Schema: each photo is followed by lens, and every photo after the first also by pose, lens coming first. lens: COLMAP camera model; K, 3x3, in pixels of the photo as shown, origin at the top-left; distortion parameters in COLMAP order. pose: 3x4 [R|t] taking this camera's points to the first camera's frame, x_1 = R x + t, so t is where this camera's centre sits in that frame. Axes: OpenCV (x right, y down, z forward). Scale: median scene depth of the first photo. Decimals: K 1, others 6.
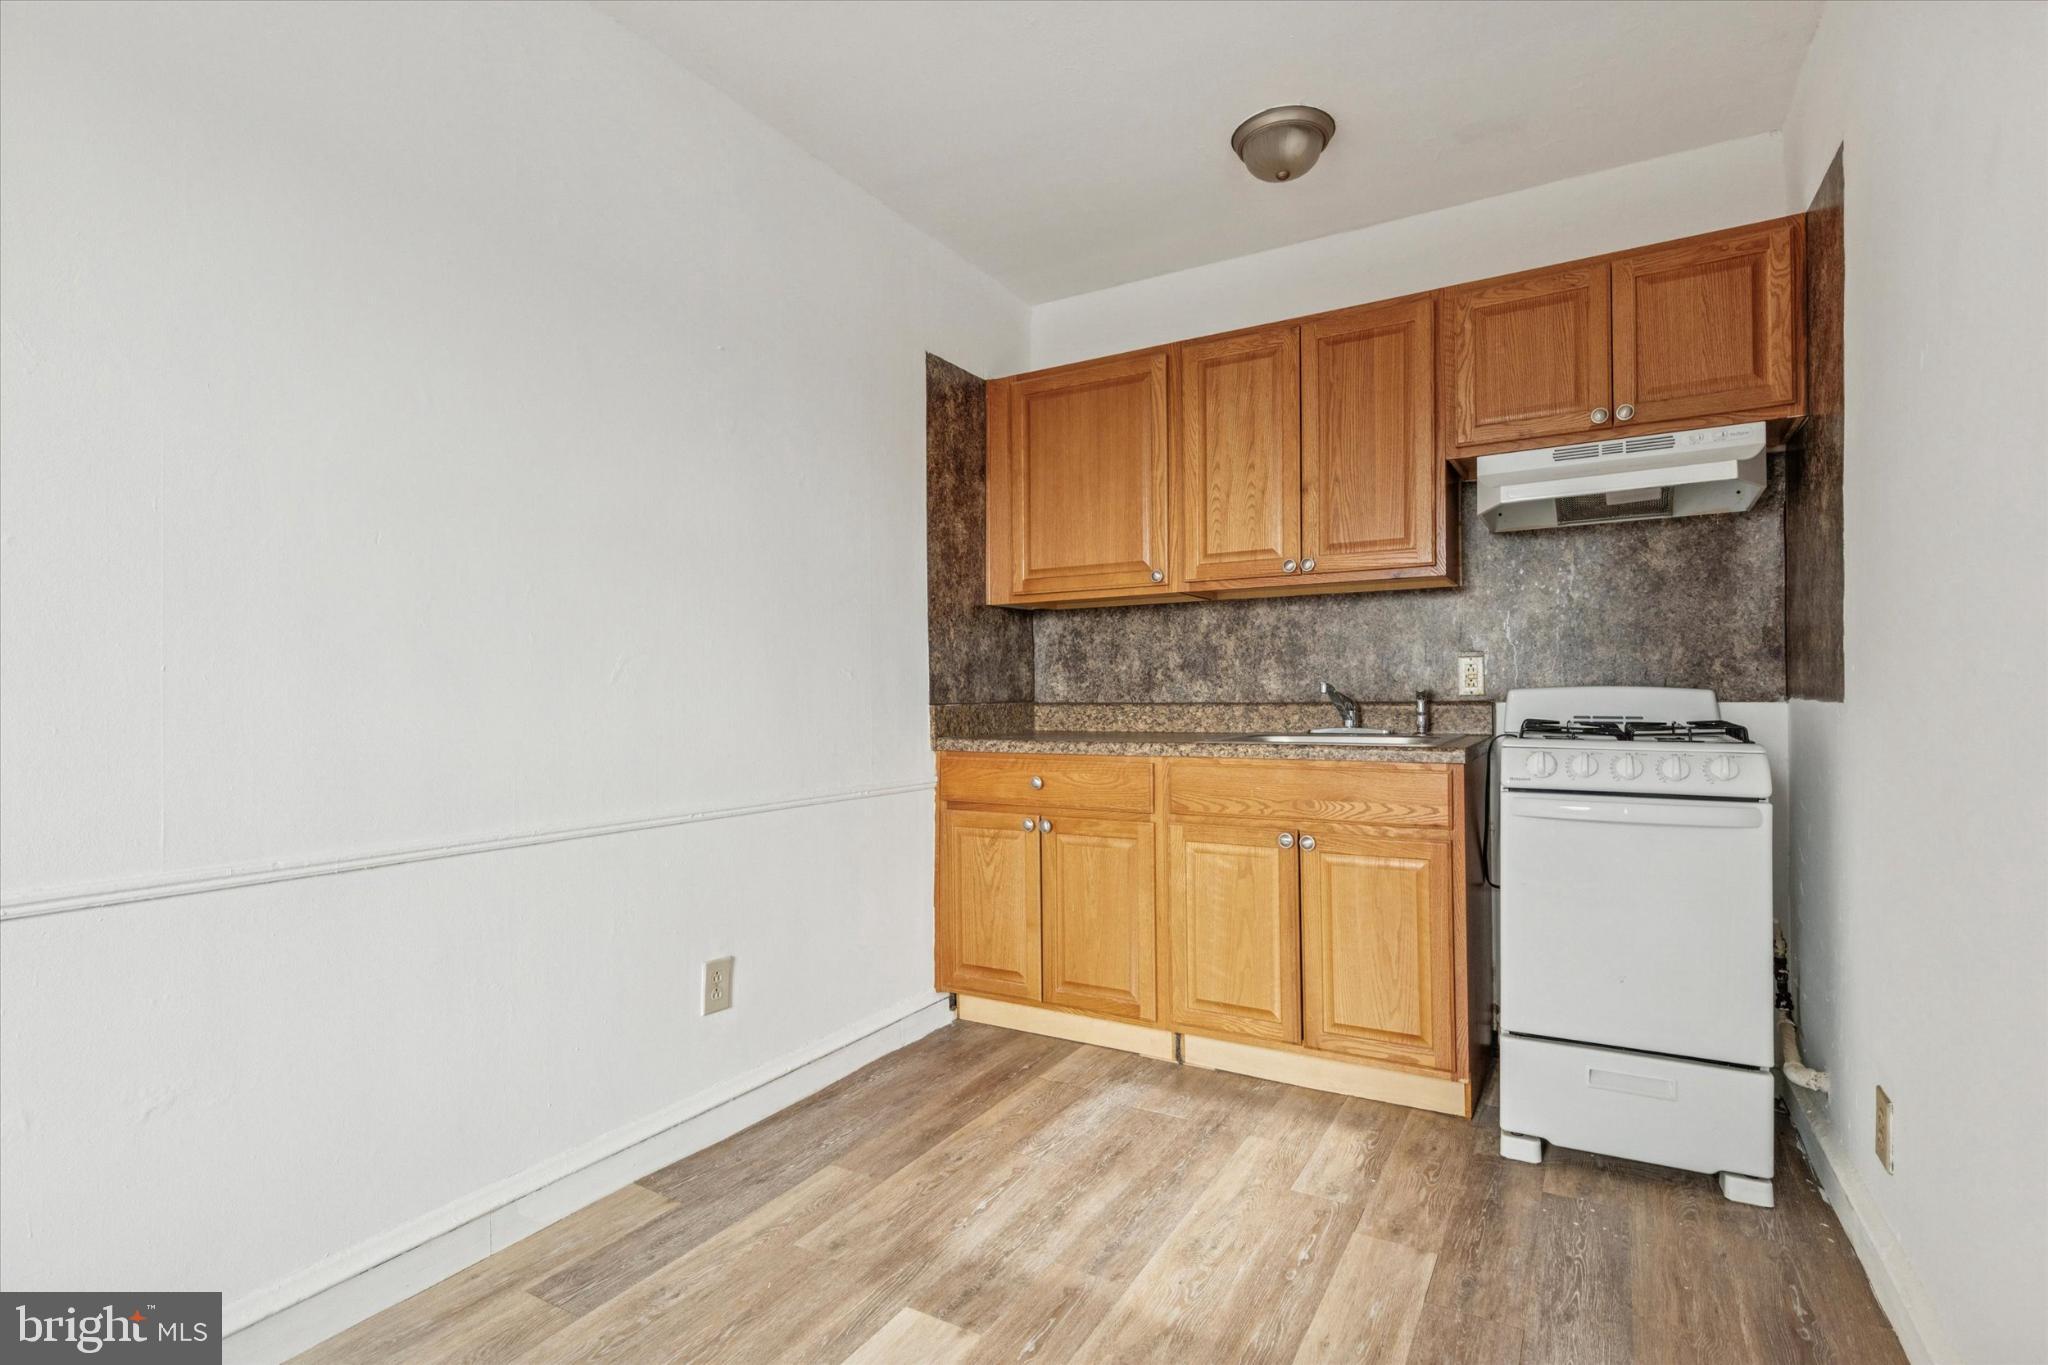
lens RADIAL K [[974.8, 0, 1048.5], [0, 974.8, 686.7], [0, 0, 1]] dist [0.000696, -0.000547]
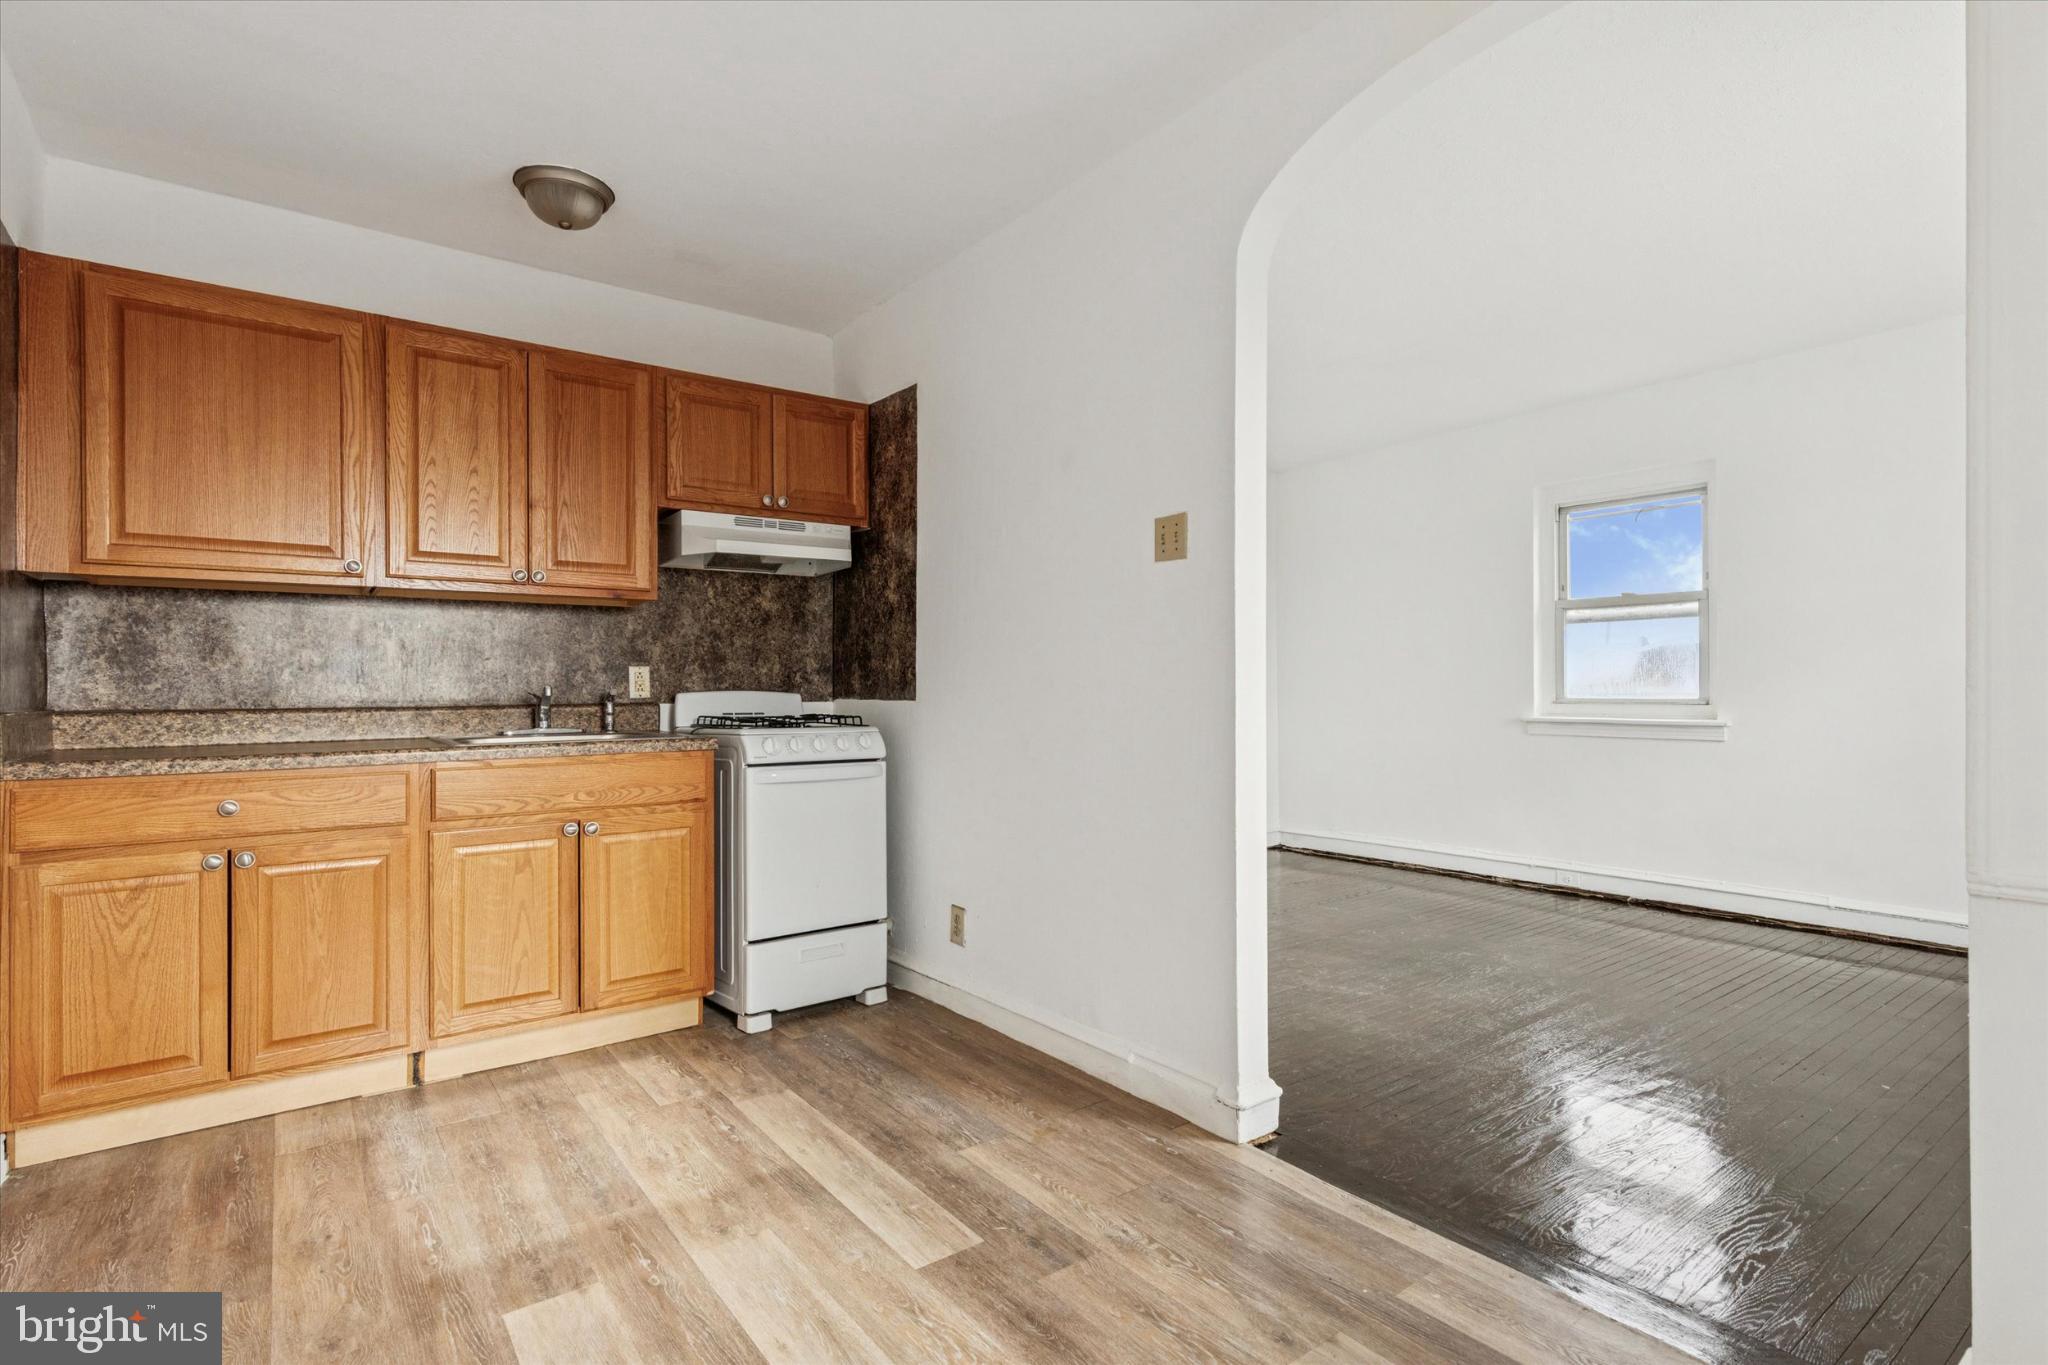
lens RADIAL K [[995.5, 0, 1036.7], [0, 995.5, 693.1], [0, 0, 1]] dist [-0.000236, -0.000575]
pose [[0.387738, 0.002447, 0.921766, -0.567614], [-0.002827, 0.999995, -0.001465, 0.003207], [-0.921765, -0.002038, 0.387743, 0.072648]]
